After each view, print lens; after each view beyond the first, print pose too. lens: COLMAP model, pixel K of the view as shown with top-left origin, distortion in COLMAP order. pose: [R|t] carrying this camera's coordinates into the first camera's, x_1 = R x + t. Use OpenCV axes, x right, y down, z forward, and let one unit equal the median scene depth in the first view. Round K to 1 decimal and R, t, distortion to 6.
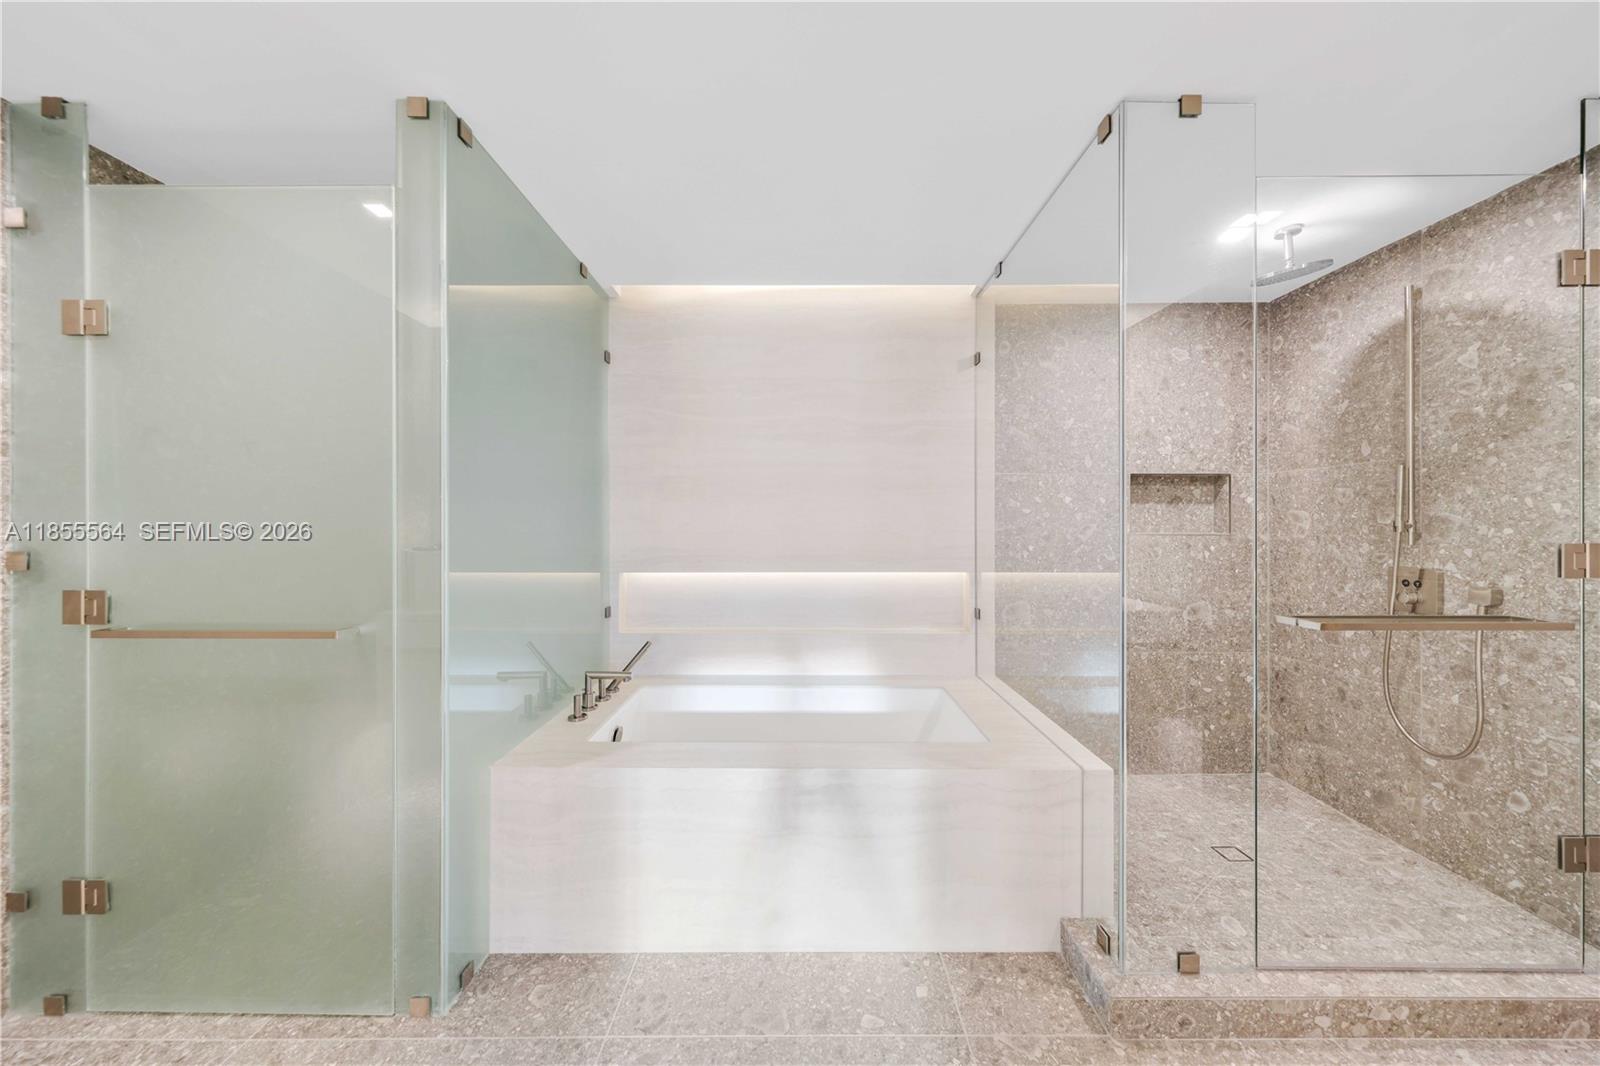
lens RADIAL K [[559.6, 0, 796.3], [0, 559.6, 525.6], [0, 0, 1]] dist [-0.001192, -0.000013]
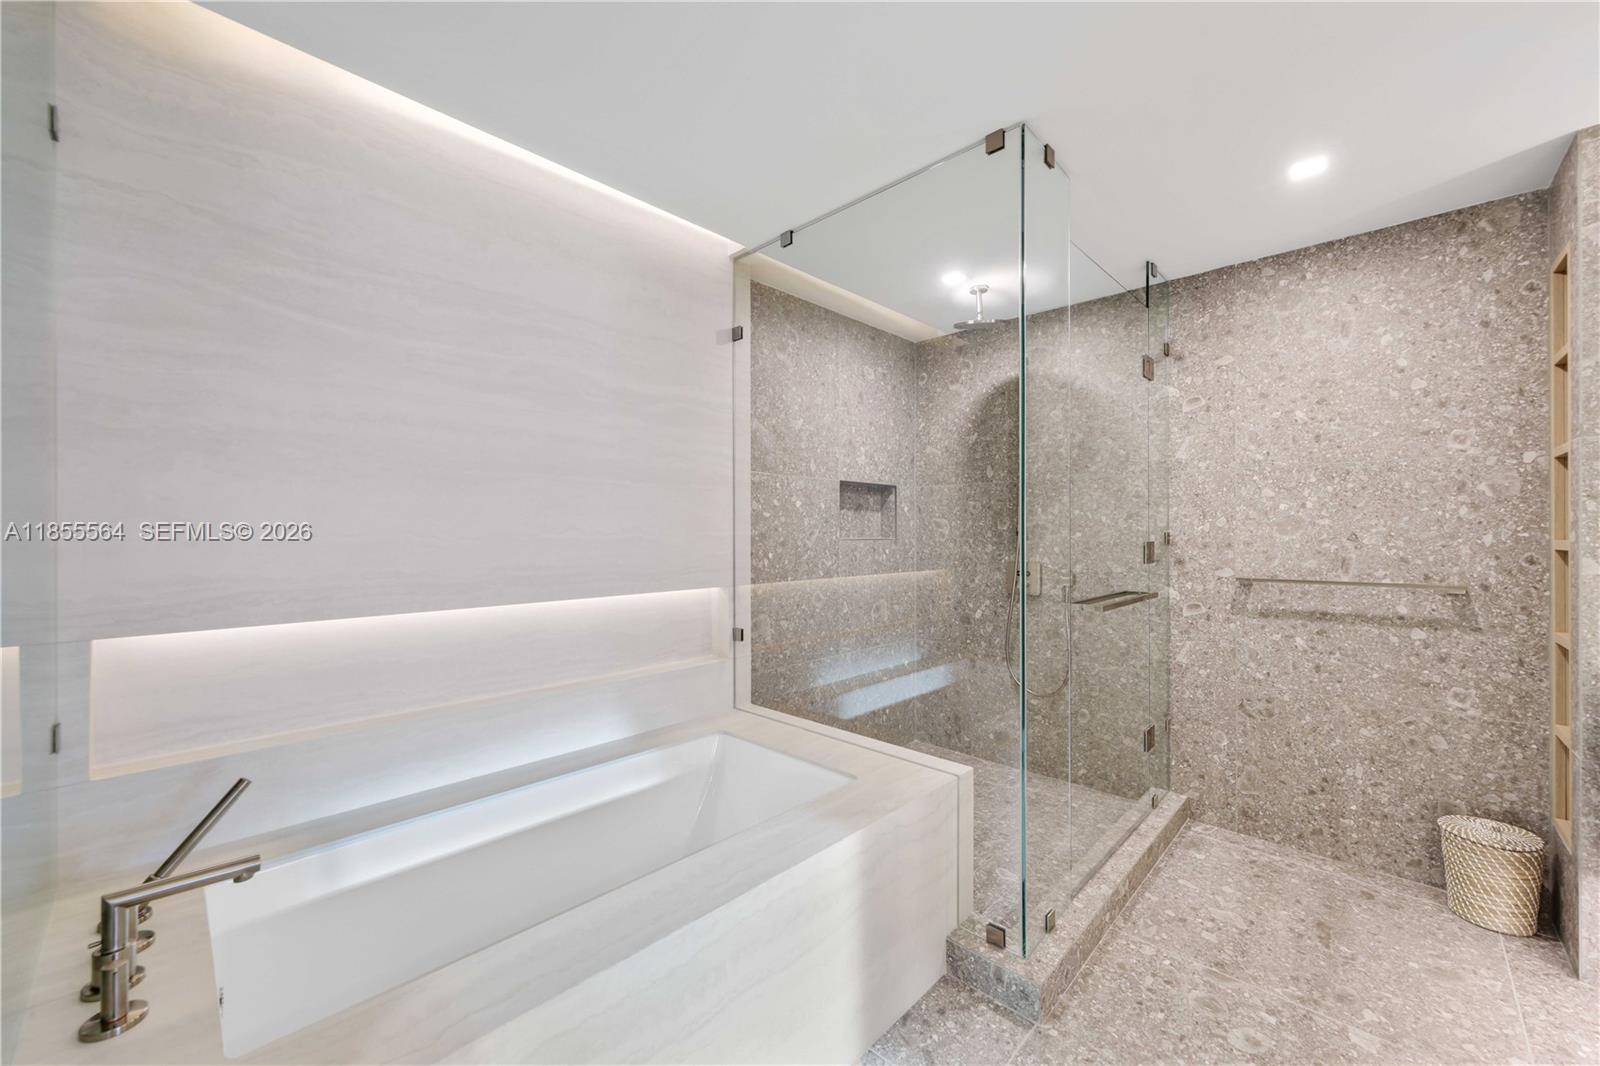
lens RADIAL K [[631.6, 0, 799.4], [0, 631.6, 532.3], [0, 0, 1]] dist [0.001222, -0.000081]
pose [[0.676487, -0.000433, 0.736455, -0.327480], [0.001049, 0.999999, -0.000376, 0.002697], [-0.736454, 0.001027, 0.676487, 0.293030]]
